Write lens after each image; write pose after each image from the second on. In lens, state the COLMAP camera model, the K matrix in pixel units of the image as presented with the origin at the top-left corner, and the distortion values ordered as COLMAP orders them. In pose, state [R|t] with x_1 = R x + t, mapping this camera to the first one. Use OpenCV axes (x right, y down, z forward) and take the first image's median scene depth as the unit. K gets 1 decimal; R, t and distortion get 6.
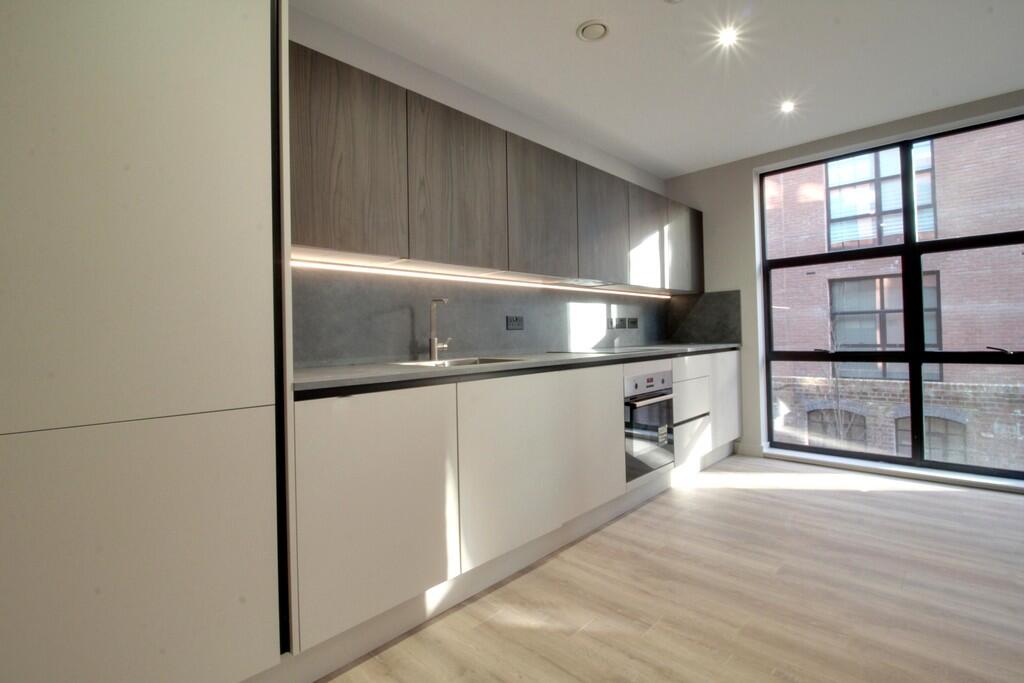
lens RADIAL K [[471.8, 0, 512.3], [0, 471.8, 329.9], [0, 0, 1]] dist [0.000930, -0.017278]
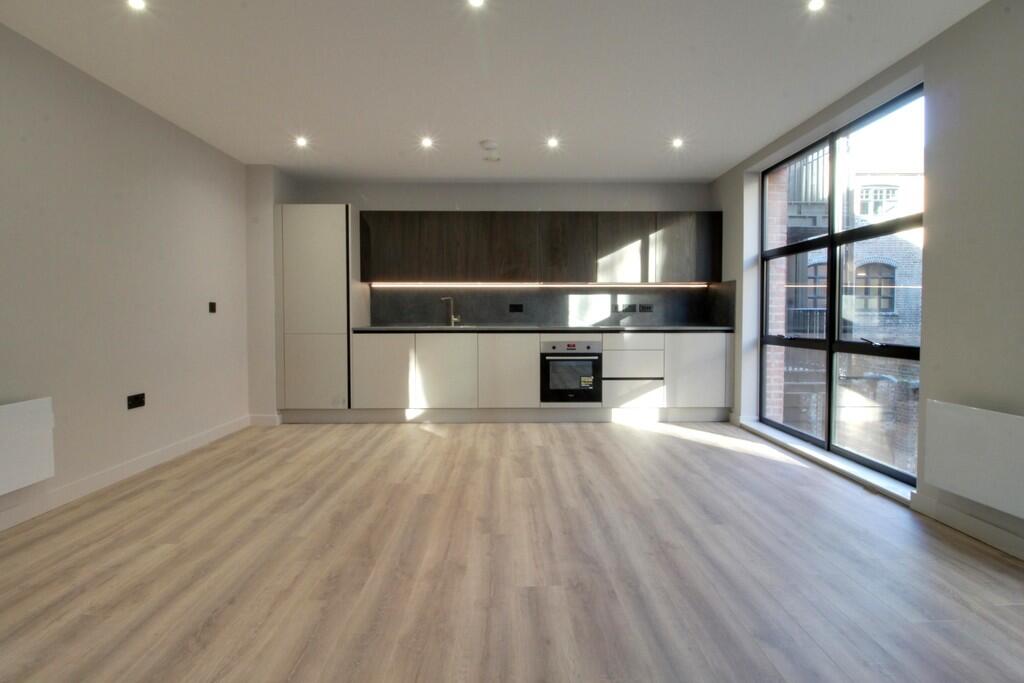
lens RADIAL K [[487.7, 0, 511.9], [0, 487.7, 328.2], [0, 0, 1]] dist [0.001028, -0.012264]
pose [[0.704612, 0.042857, -0.708298, 1.148750], [-0.009069, 0.998637, 0.051402, -0.029620], [0.709535, -0.029794, 0.704040, -0.258789]]
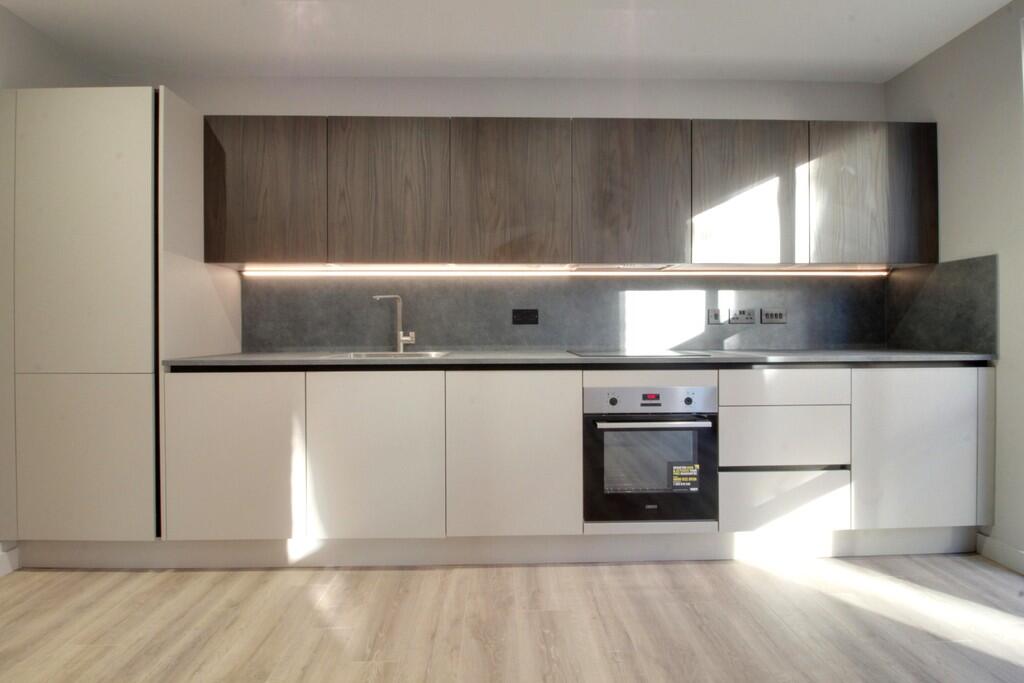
lens RADIAL K [[487.7, 0, 511.9], [0, 487.7, 328.2], [0, 0, 1]] dist [0.001028, -0.012264]
pose [[0.714877, 0.019507, -0.698978, 0.578875], [-0.006506, 0.999753, 0.021247, -0.011267], [0.699219, -0.010642, 0.714828, 0.277564]]
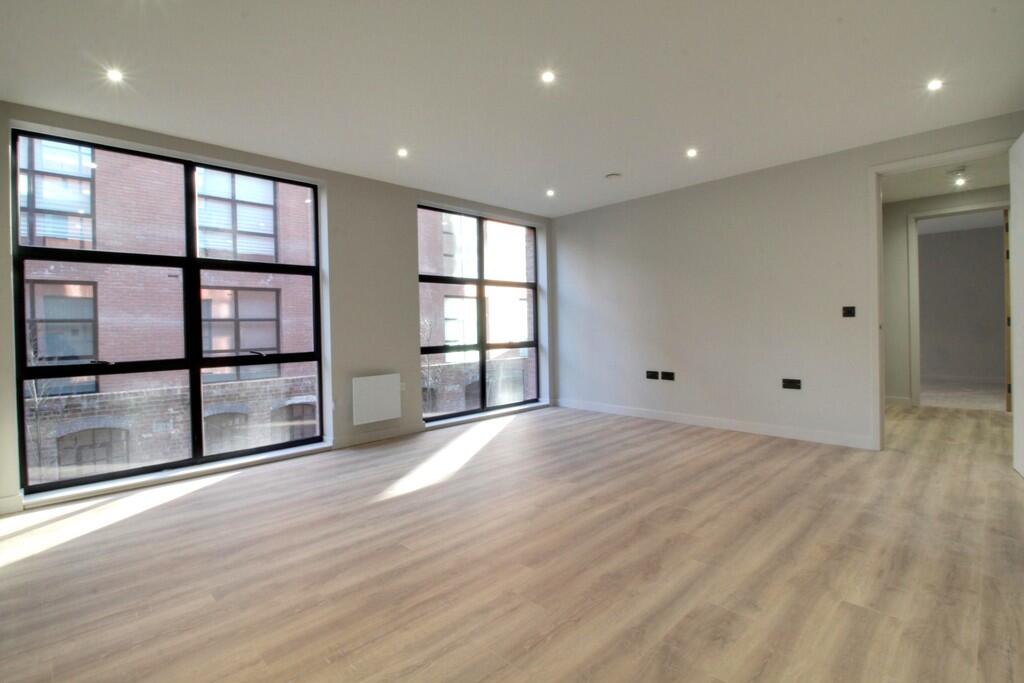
lens RADIAL K [[475.0, 0, 509.9], [0, 475.0, 330.7], [0, 0, 1]] dist [-0.001075, -0.012006]
pose [[0.031209, 0.015029, 0.999400, -0.216510], [0.010105, 0.999831, -0.015352, 0.007059], [-0.999462, 0.010578, 0.031052, 0.244255]]
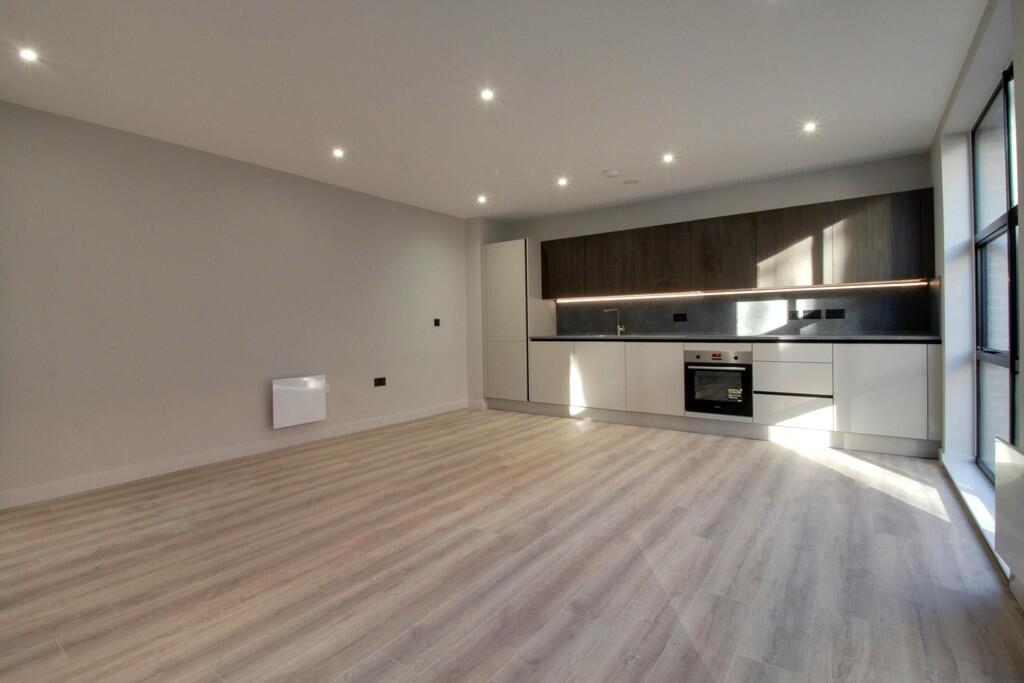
lens RADIAL K [[475.0, 0, 509.9], [0, 475.0, 330.7], [0, 0, 1]] dist [-0.001075, -0.012006]
pose [[0.136181, 0.030835, -0.990204, 1.515997], [0.021707, 0.999183, 0.034100, -0.035493], [0.990446, -0.026138, 0.135400, 0.108864]]
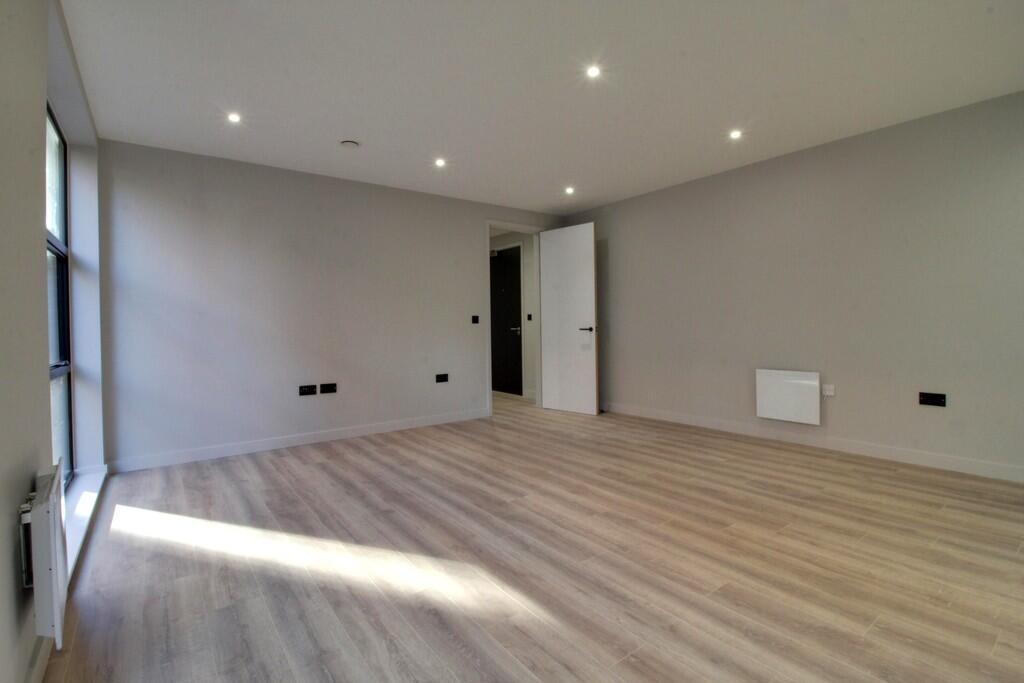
lens RADIAL K [[471.8, 0, 512.3], [0, 471.8, 329.9], [0, 0, 1]] dist [0.000930, -0.017278]
pose [[-0.986688, 0.038999, 0.157877, 0.639581], [0.038906, 0.999236, -0.003681, -0.004274], [-0.157900, 0.002511, -0.987452, 1.031782]]
